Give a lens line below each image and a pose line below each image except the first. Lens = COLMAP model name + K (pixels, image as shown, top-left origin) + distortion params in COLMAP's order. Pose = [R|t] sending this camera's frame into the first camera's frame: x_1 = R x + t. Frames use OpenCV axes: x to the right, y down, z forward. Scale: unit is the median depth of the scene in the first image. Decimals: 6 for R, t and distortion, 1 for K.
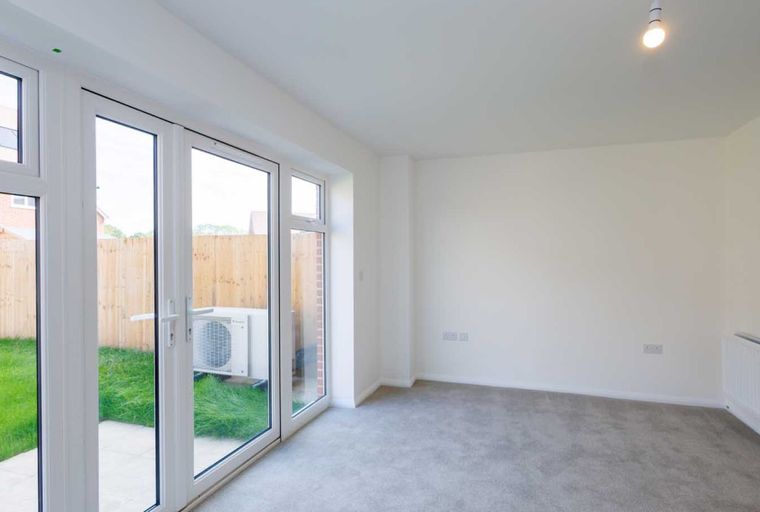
lens RADIAL K [[412.9, 0, 380.0], [0, 412.9, 256.0], [0, 0, 1]] dist [0.000663, -0.000079]
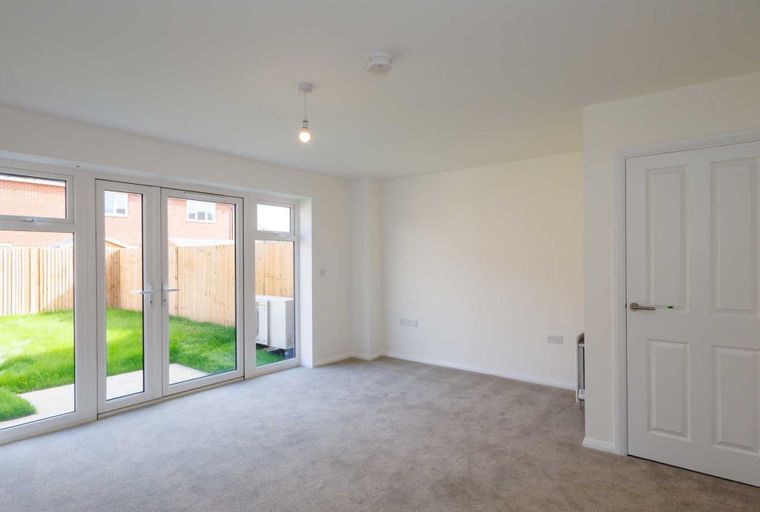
lens RADIAL K [[409.4, 0, 375.7], [0, 409.4, 253.1], [0, 0, 1]] dist [-0.001052, -0.000094]
pose [[0.943856, -0.007007, -0.330283, 0.623036], [0.003907, 0.999942, -0.010049, -0.001169], [0.330335, 0.008194, 0.943828, -0.234665]]
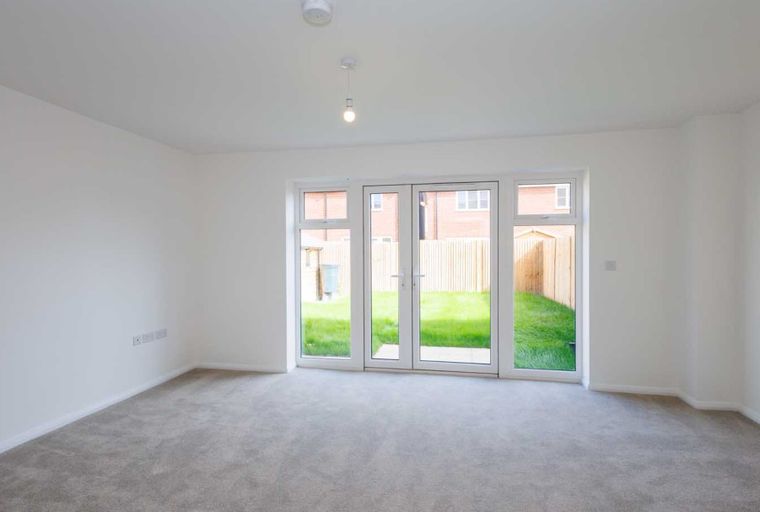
lens RADIAL K [[412.9, 0, 380.0], [0, 412.9, 256.0], [0, 0, 1]] dist [0.000663, -0.000079]
pose [[0.136034, 0.012621, -0.990624, 0.948876], [0.007676, 0.999875, 0.013793, 0.008213], [0.990674, -0.009480, 0.135920, 0.352193]]
